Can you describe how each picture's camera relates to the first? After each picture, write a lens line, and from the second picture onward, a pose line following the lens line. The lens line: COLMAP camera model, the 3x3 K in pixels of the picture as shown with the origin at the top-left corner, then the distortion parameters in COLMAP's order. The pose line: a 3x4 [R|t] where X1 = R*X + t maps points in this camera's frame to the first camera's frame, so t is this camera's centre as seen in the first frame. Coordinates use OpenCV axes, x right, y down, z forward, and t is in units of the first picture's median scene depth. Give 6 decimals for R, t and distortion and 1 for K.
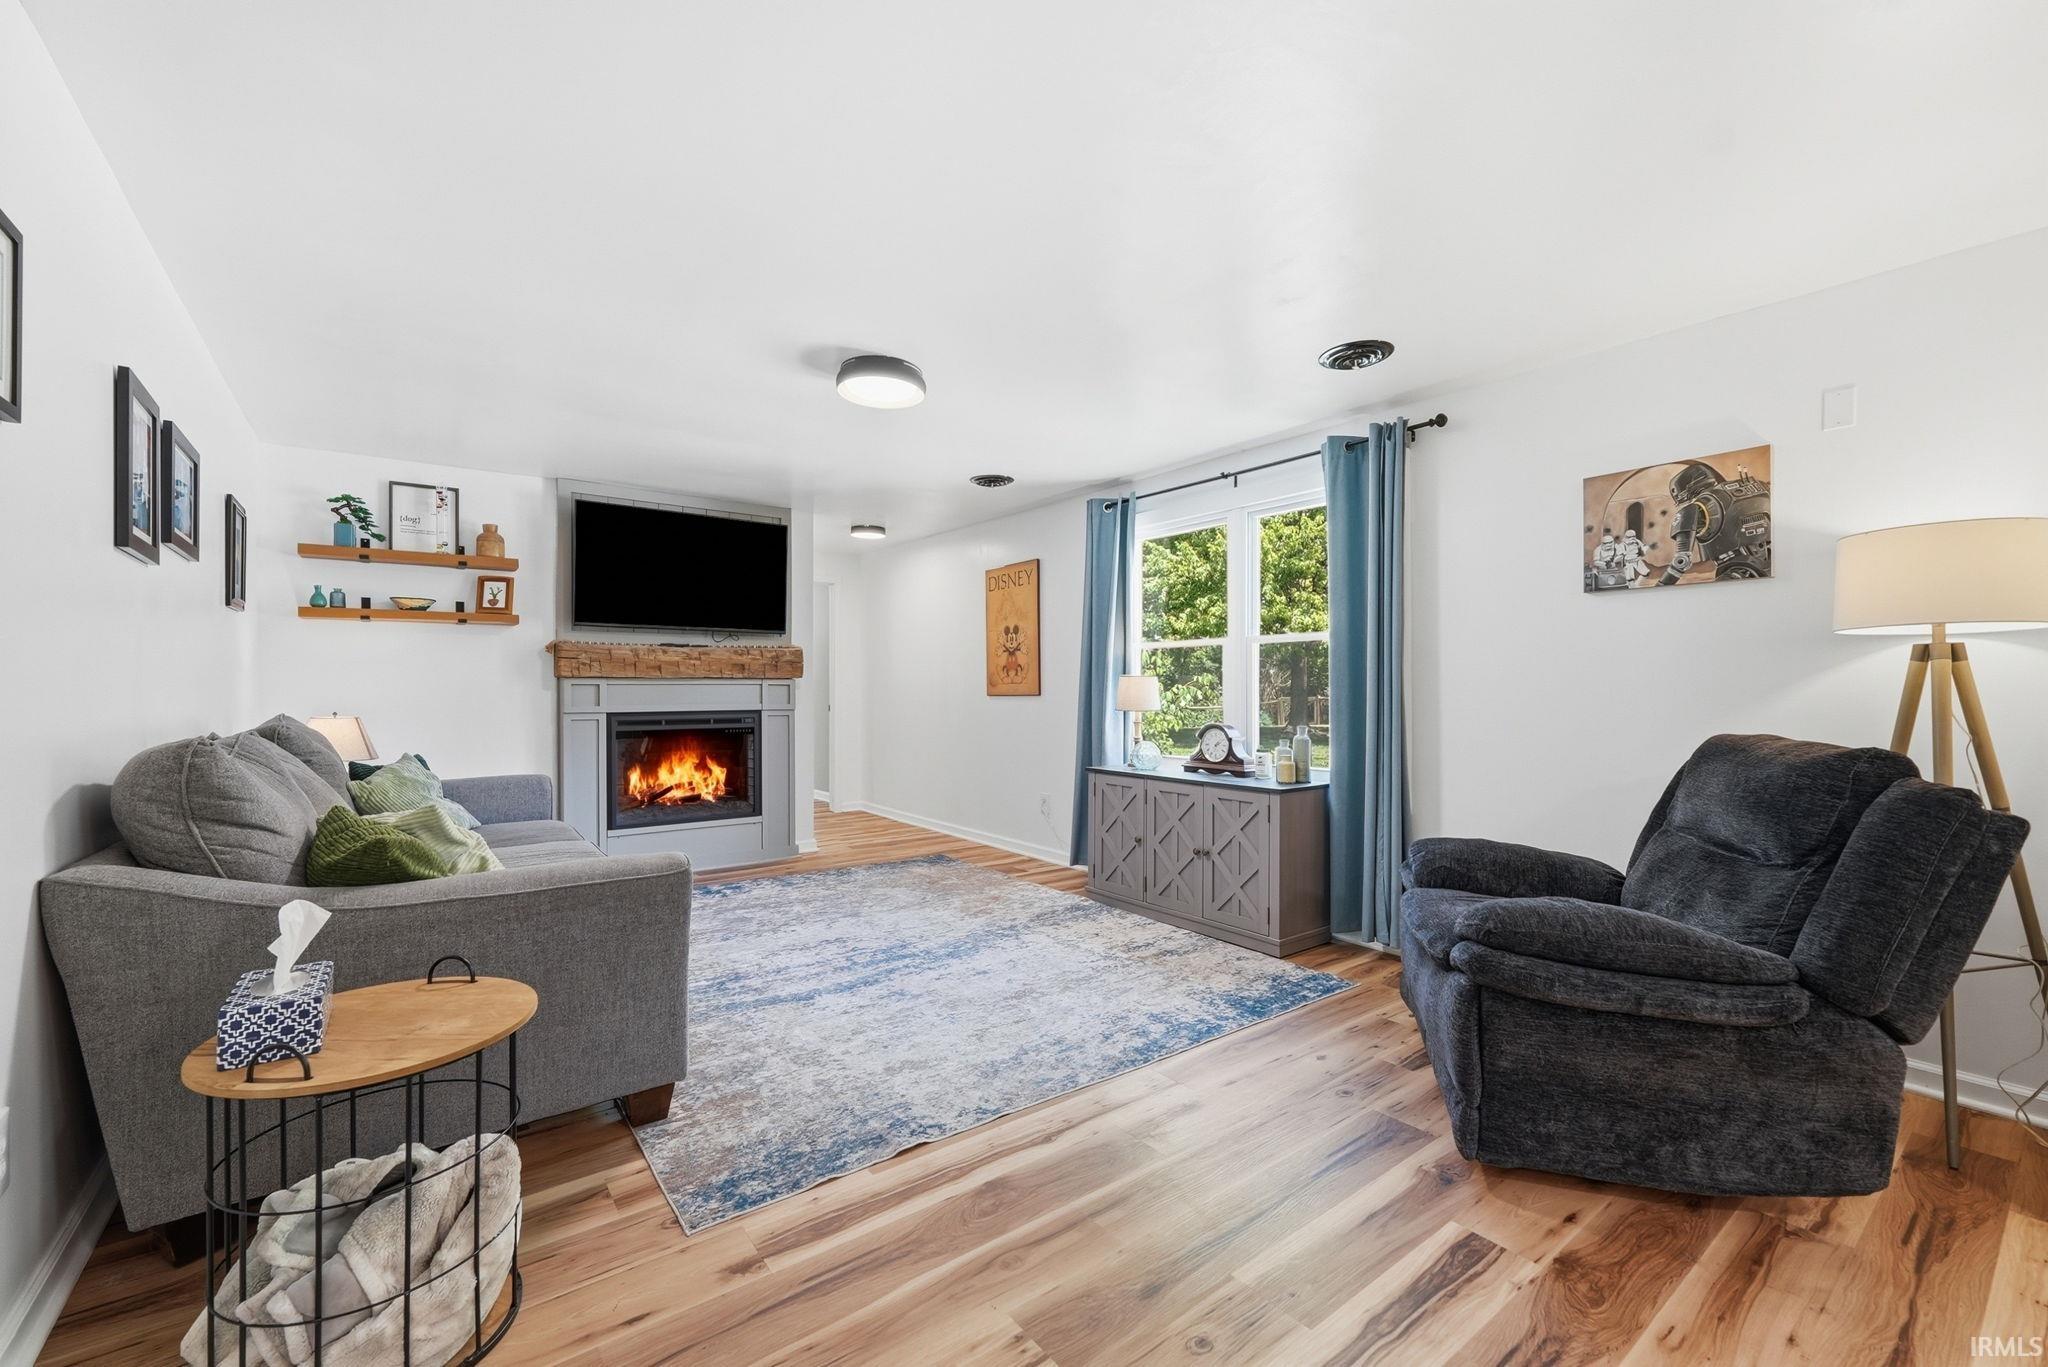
lens RADIAL K [[839.1, 0, 1032.8], [0, 839.1, 684.9], [0, 0, 1]] dist [-0.002431, -0.000221]
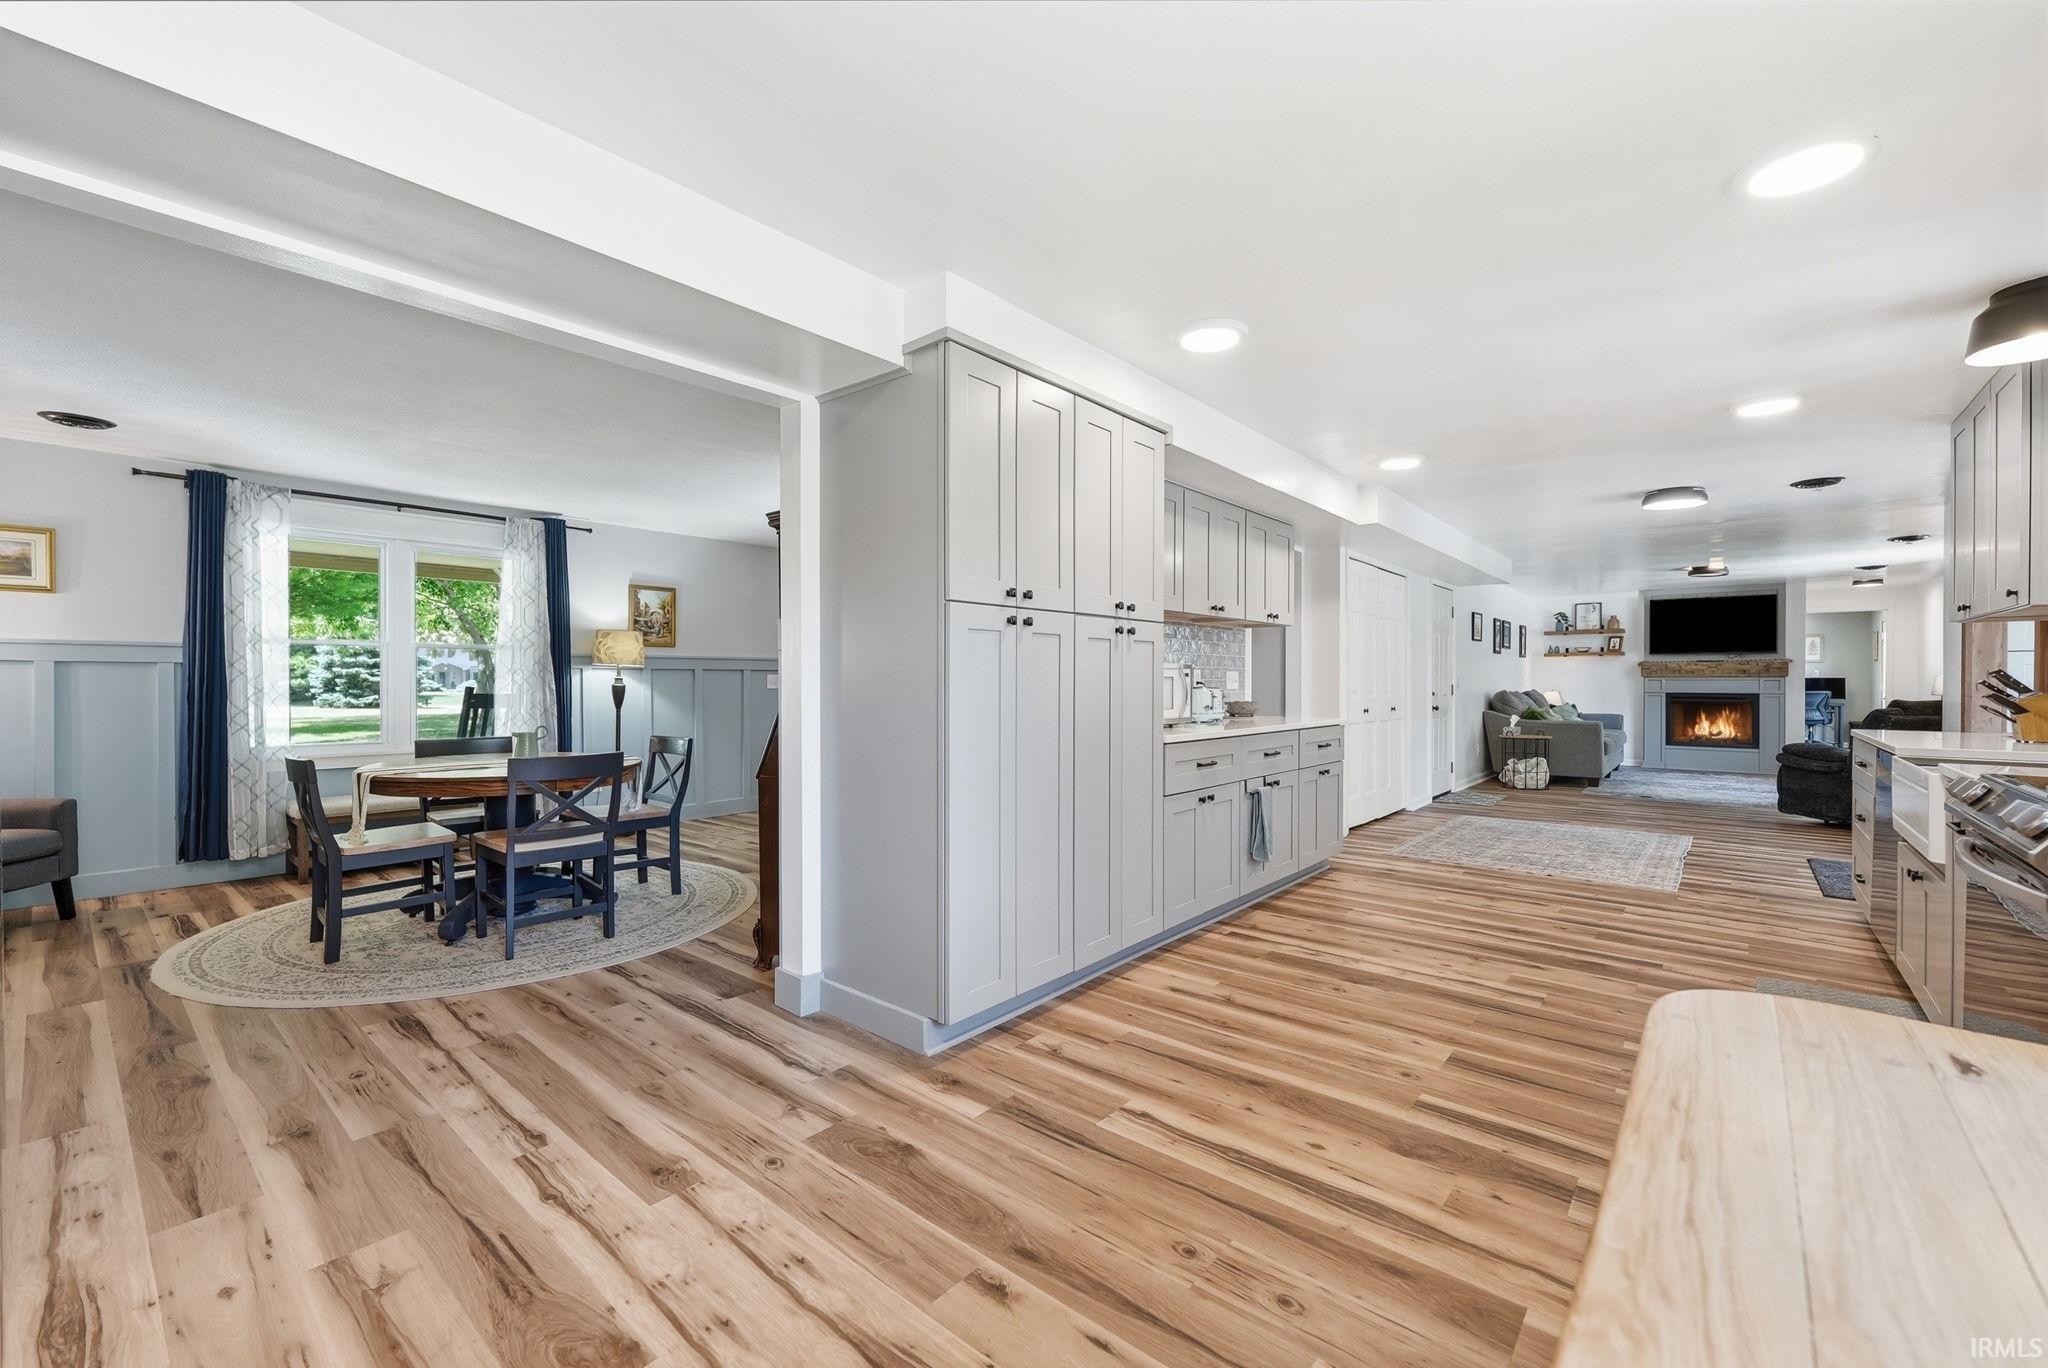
lens RADIAL K [[839.1, 0, 1023.8], [0, 839.1, 684.5], [0, 0, 1]] dist [-0.002431, -0.000221]
pose [[0.215105, 0.005069, -0.976578, 1.746488], [0.000791, 0.999985, 0.005365, -0.002285], [0.976591, -0.001927, 0.215097, -1.541225]]
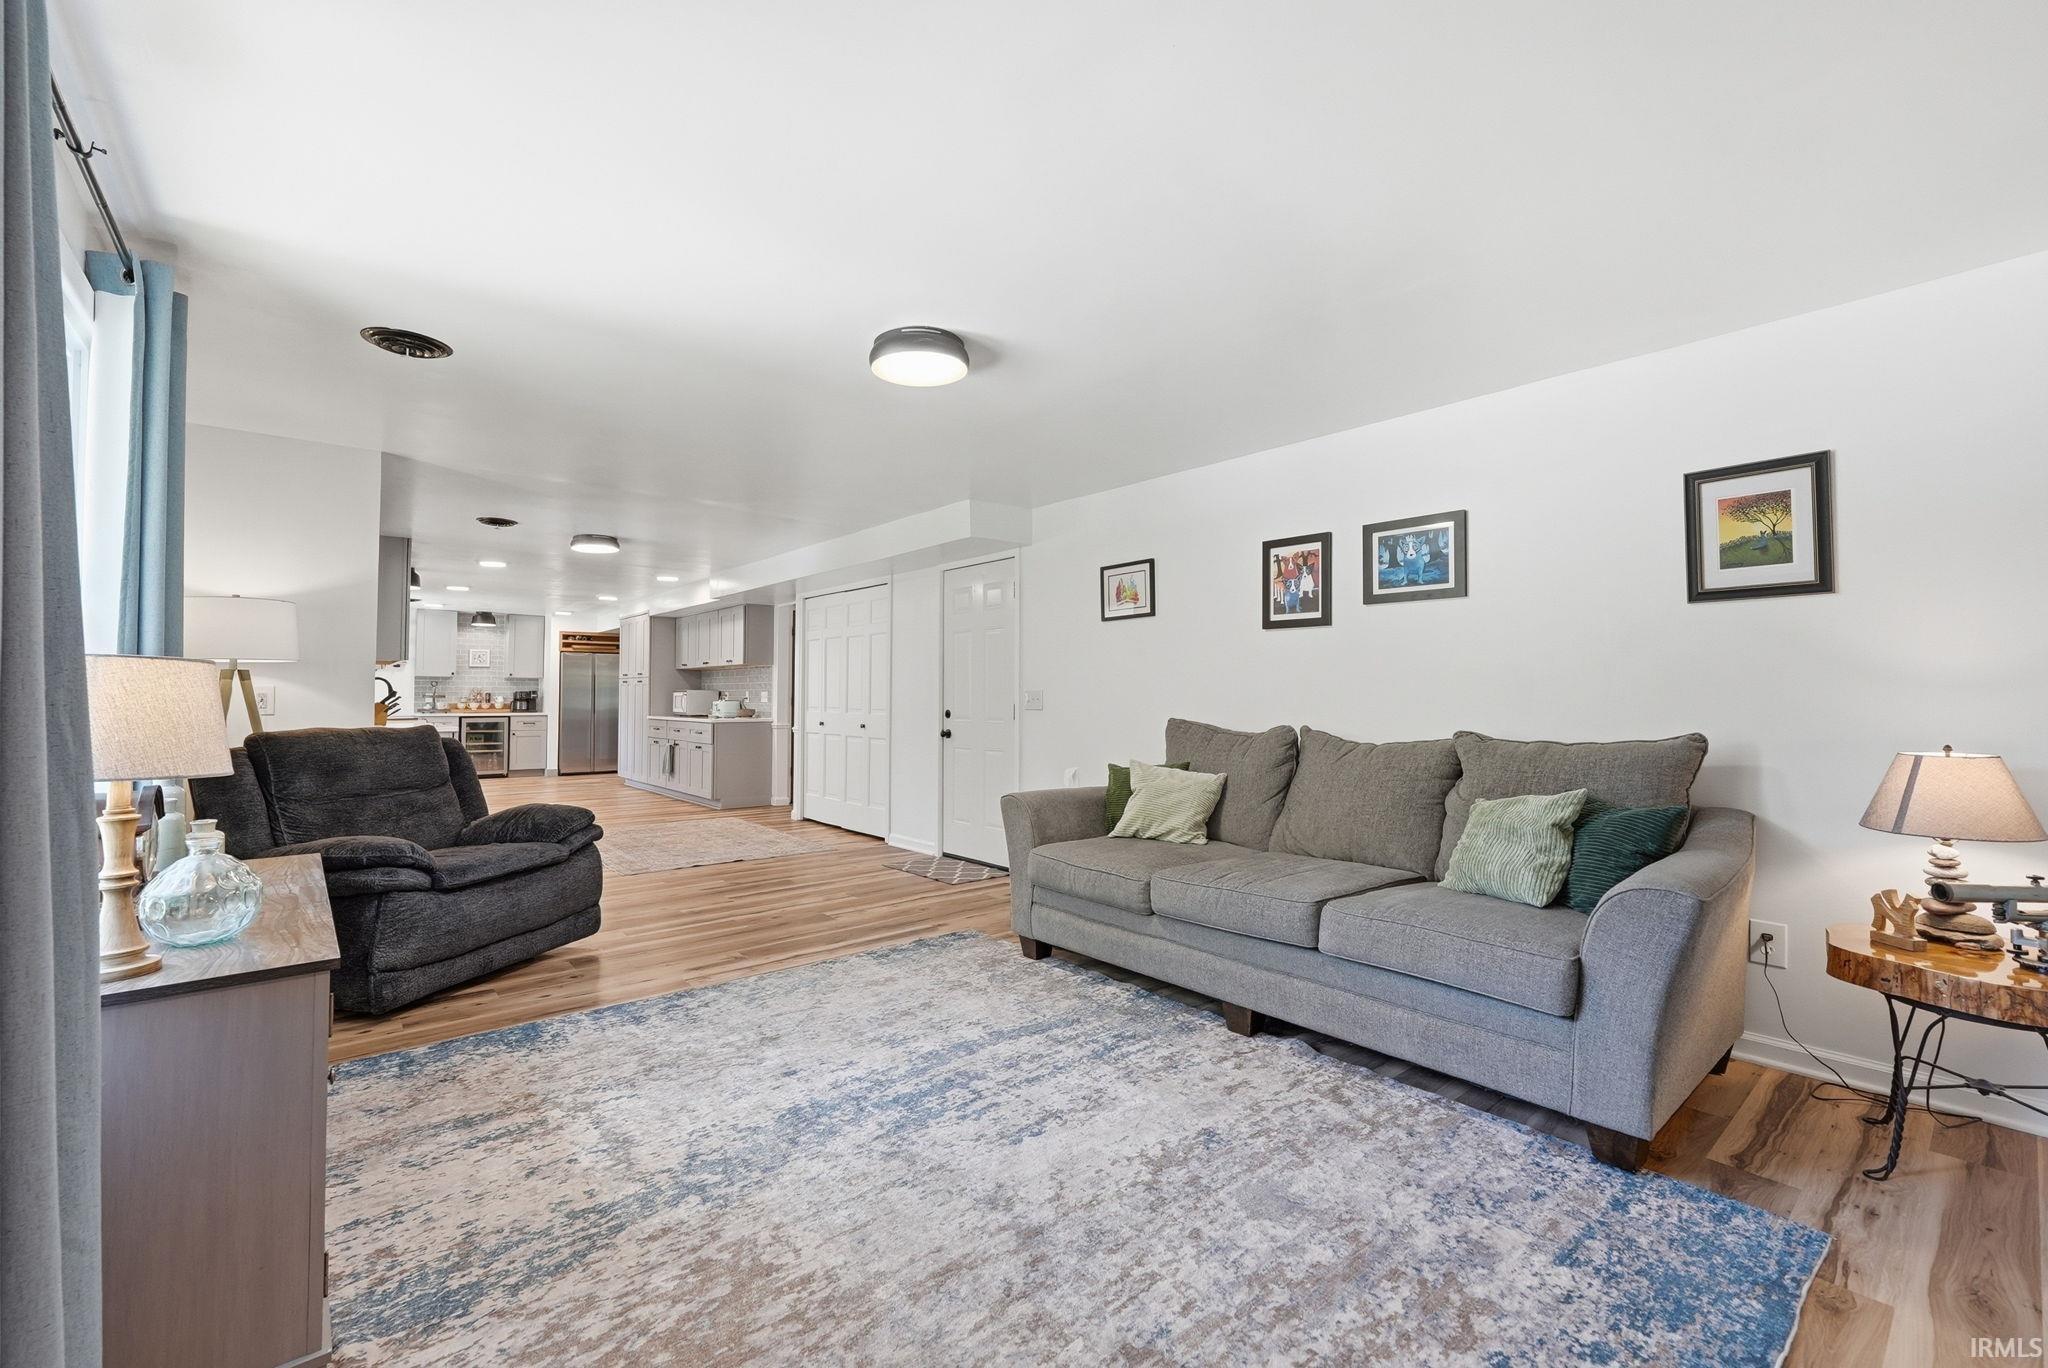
lens RADIAL K [[839.1, 0, 1014.3], [0, 839.1, 676.5], [0, 0, 1]] dist [-0.002431, -0.000221]
pose [[-0.999240, -0.002824, -0.038881, -0.215670], [-0.001791, 0.999645, -0.026572, 0.003844], [0.038942, -0.026482, -0.998890, 1.643355]]
